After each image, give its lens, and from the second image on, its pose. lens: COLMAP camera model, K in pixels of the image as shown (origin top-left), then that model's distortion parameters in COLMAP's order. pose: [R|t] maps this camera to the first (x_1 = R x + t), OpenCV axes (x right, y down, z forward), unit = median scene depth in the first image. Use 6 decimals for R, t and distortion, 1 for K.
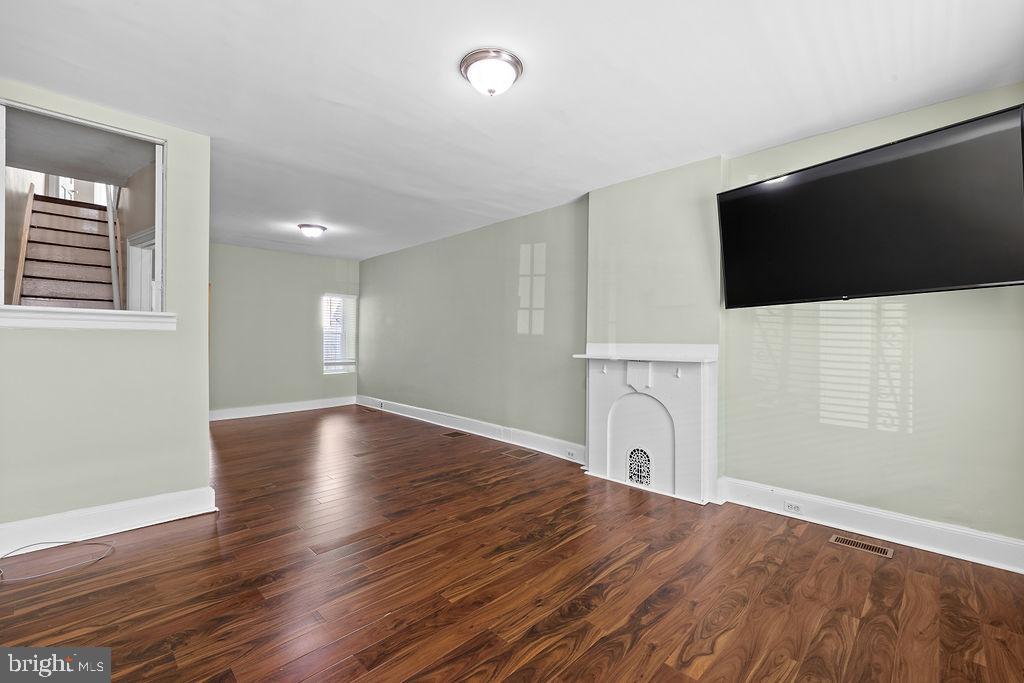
lens RADIAL K [[442.1, 0, 502.0], [0, 442.1, 341.6], [0, 0, 1]] dist [0.002000, -0.000294]
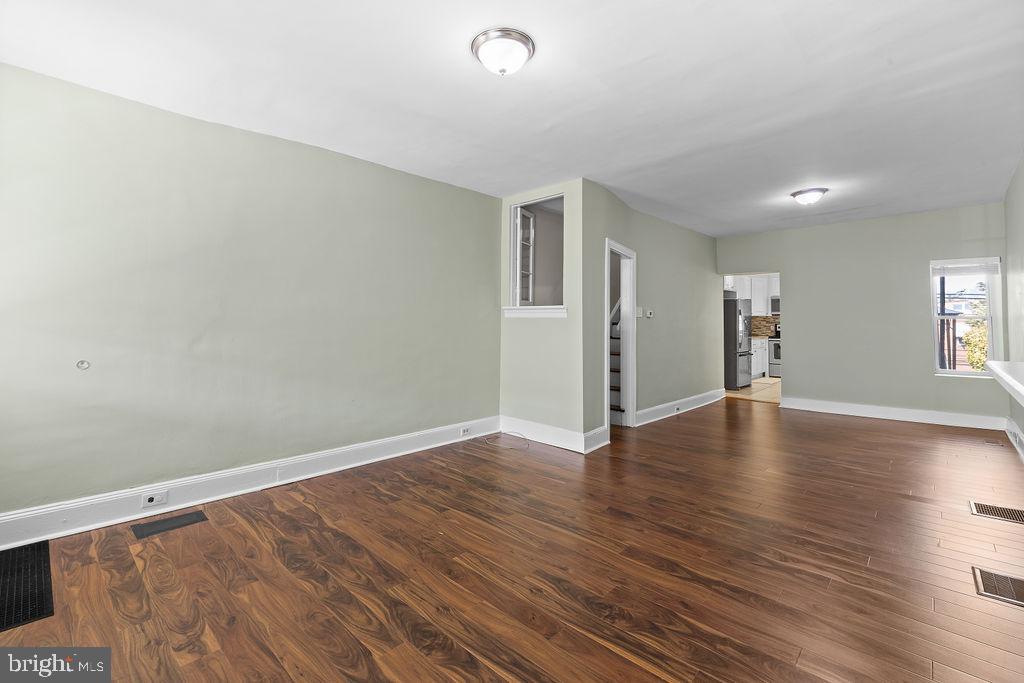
lens RADIAL K [[442.1, 0, 515.4], [0, 442.1, 309.7], [0, 0, 1]] dist [0.002000, -0.000294]
pose [[0.043054, -0.034632, -0.998472, 0.895800], [-0.009755, 0.999337, -0.035082, 0.000979], [0.999025, 0.011251, 0.042687, 0.961669]]
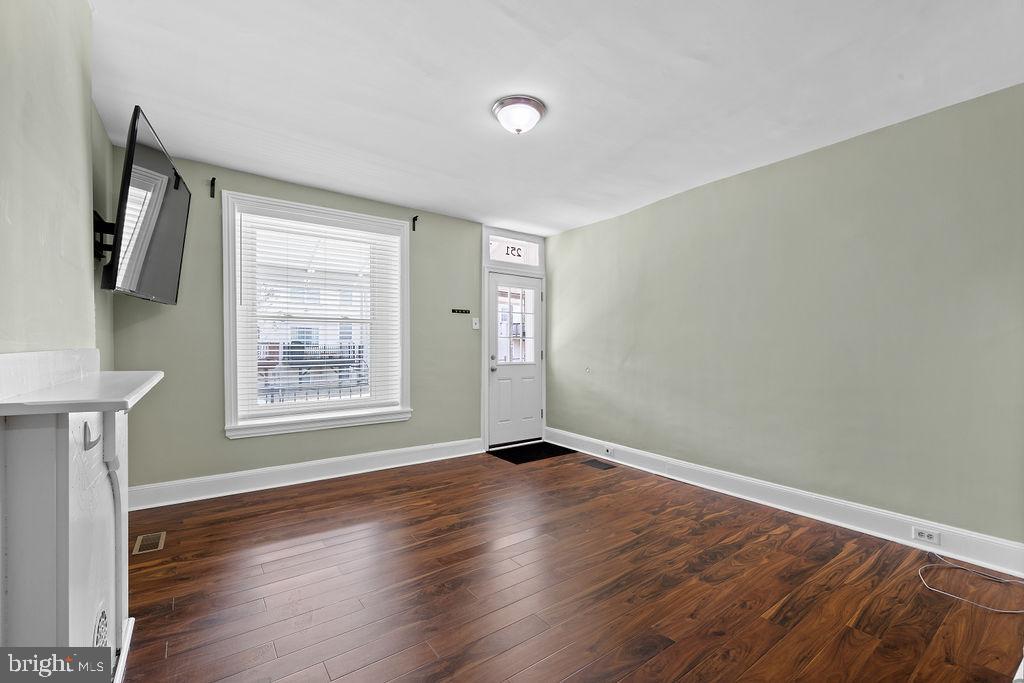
lens RADIAL K [[442.1, 0, 514.9], [0, 442.1, 347.2], [0, 0, 1]] dist [0.002000, -0.000294]
pose [[-0.991407, -0.014452, 0.130012, -0.167198], [-0.013108, 0.999851, 0.011189, -0.014408], [-0.130155, 0.009389, -0.991449, 2.090443]]
